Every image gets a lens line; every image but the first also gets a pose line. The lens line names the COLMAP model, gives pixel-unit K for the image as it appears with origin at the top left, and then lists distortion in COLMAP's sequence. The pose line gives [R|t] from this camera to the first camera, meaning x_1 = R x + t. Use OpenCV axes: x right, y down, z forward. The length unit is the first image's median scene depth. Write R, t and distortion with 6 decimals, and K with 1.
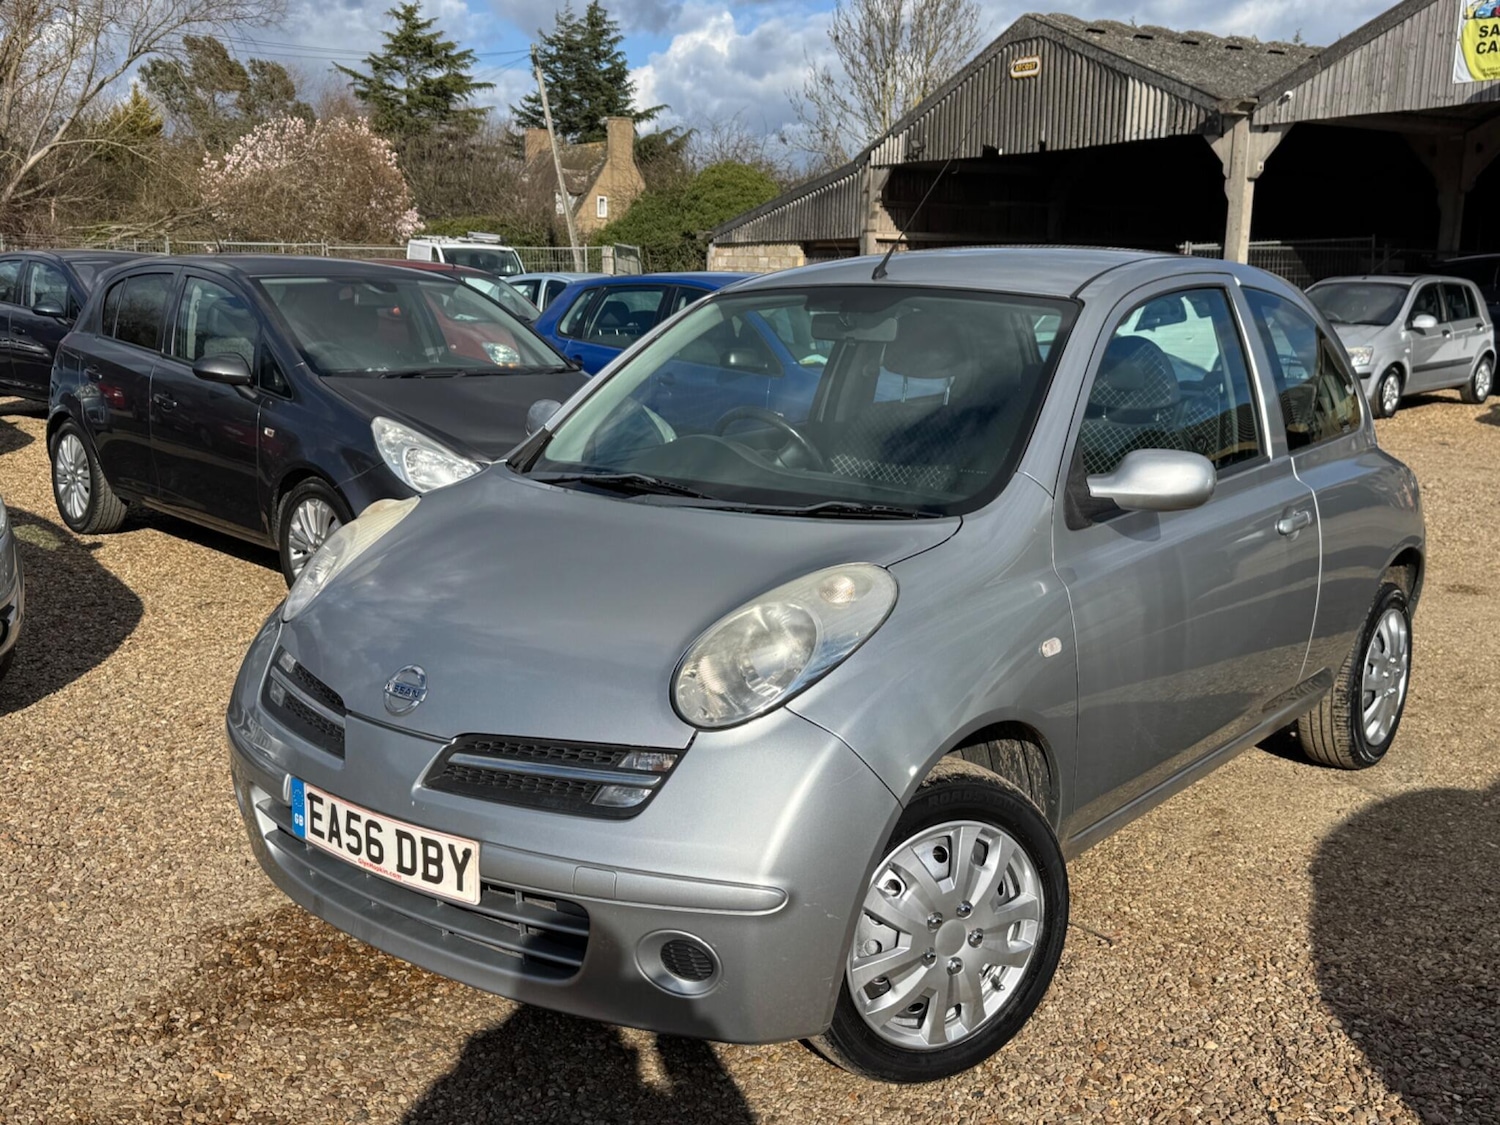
lens RADIAL K [[1400.1, 0, 750.0], [0, 1400.1, 562.5], [0, 0, 1]] dist [0.102937, -0.171962]
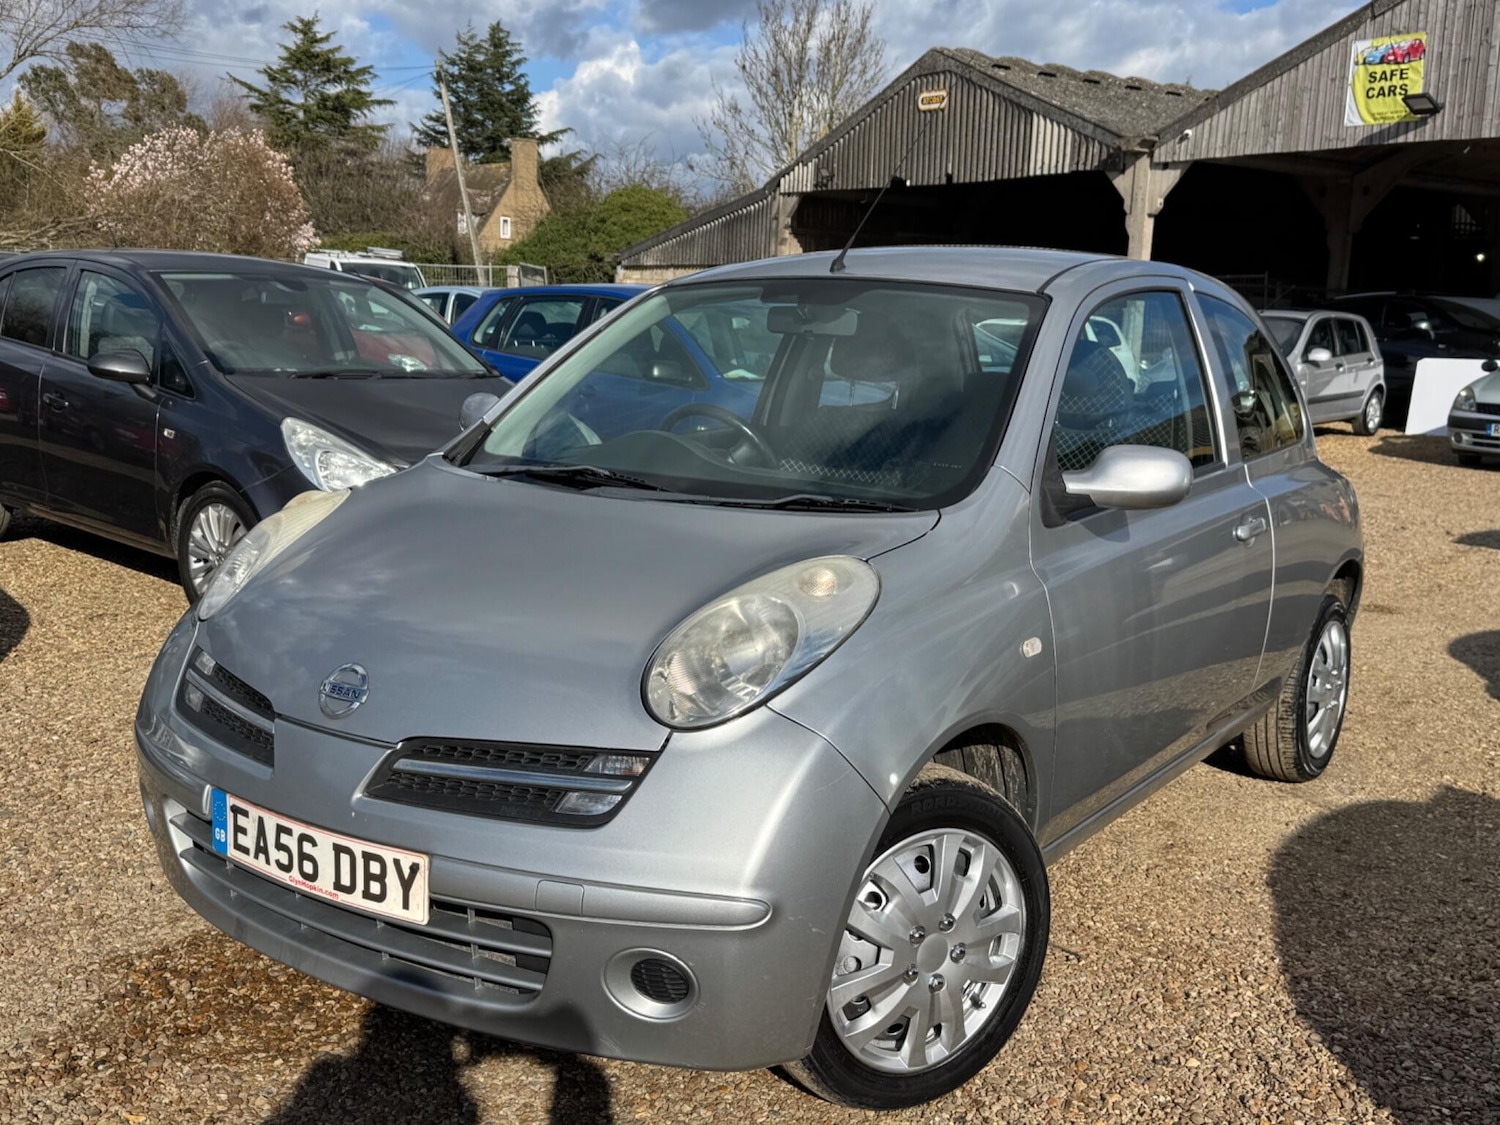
lens RADIAL K [[1405.2, 0, 768.5], [0, 1405.2, 566.7], [0, 0, 1]] dist [0.117411, -0.203970]
pose [[0.996872, 0.006811, 0.078737, -0.037105], [-0.005635, 0.999869, -0.015150, 0.019432], [-0.078830, 0.014659, 0.996780, 0.051947]]
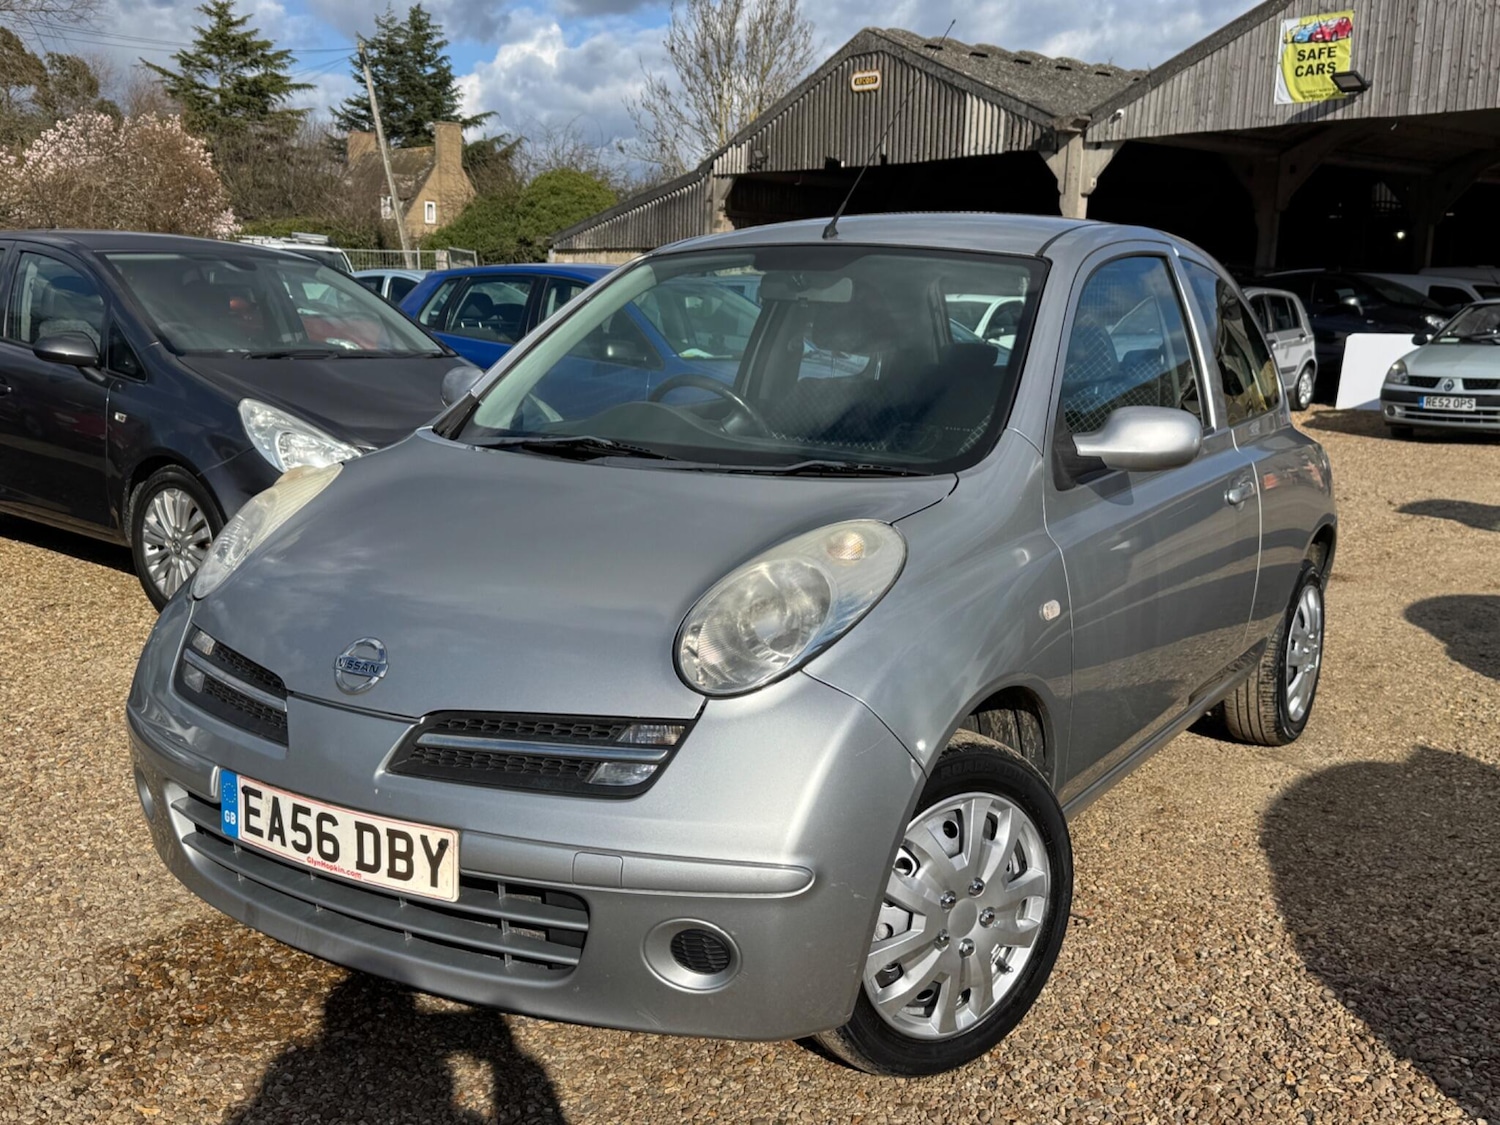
lens RADIAL K [[1405.2, 0, 768.5], [0, 1405.2, 566.7], [0, 0, 1]] dist [0.117411, -0.203970]
pose [[0.992606, -0.011213, 0.120861, -0.082518], [0.011687, 0.999927, -0.003210, 0.029075], [-0.120816, 0.004599, 0.992664, 0.068861]]
